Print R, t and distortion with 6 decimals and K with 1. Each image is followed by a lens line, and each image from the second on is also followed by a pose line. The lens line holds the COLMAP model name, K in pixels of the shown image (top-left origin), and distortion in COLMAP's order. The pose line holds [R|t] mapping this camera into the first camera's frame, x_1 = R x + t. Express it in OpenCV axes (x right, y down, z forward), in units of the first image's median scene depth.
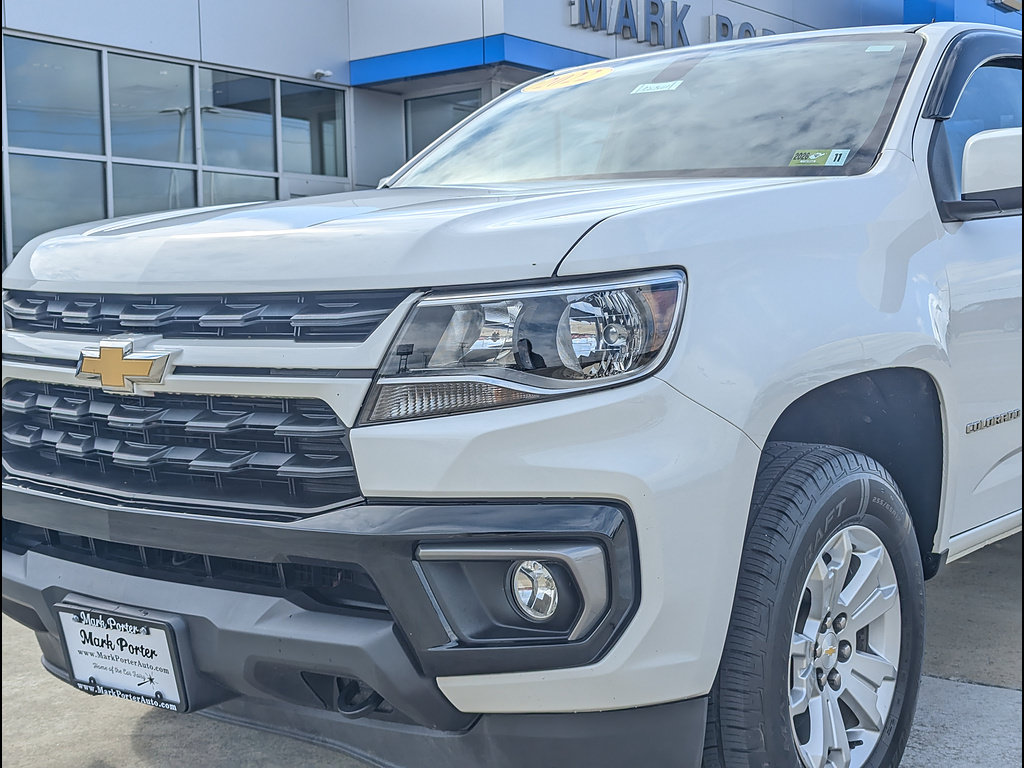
lens RADIAL K [[1433.4, 0, 519.7], [0, 1433.4, 399.5], [0, 0, 1]] dist [0.209891, -0.731982]
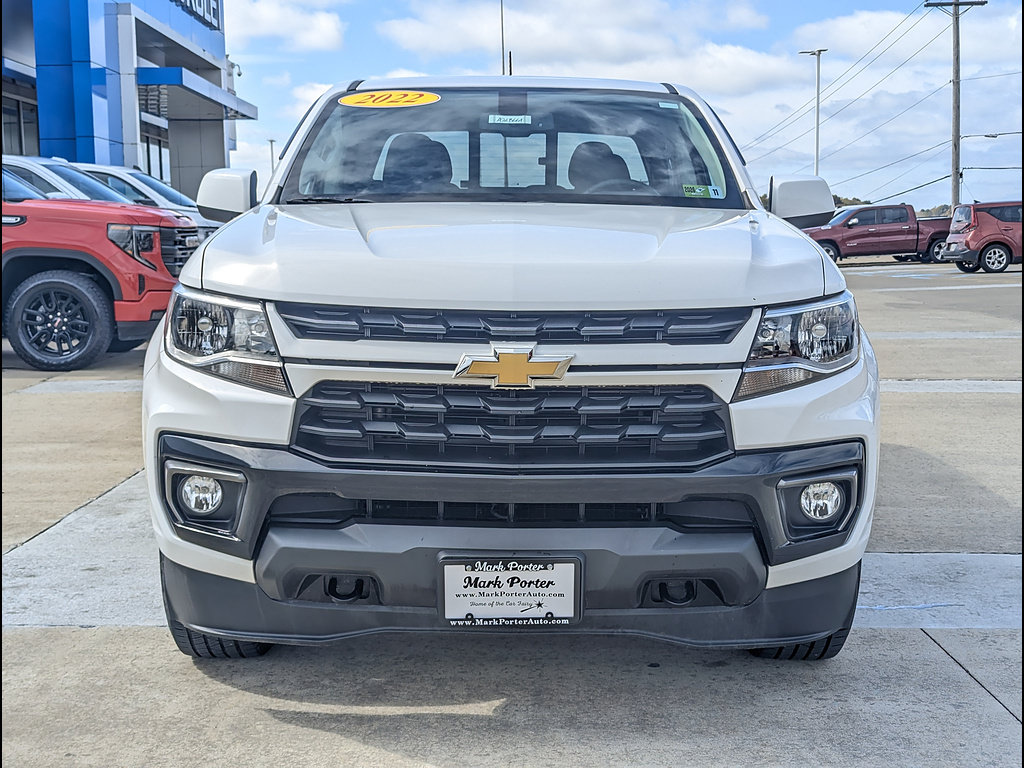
lens RADIAL K [[1433.4, 0, 519.7], [0, 1433.4, 399.5], [0, 0, 1]] dist [0.209891, -0.731982]
pose [[0.787014, -0.065082, 0.613493, -1.045305], [0.035106, 0.997533, 0.060788, -0.071234], [-0.615935, -0.026304, 0.787357, -0.007845]]
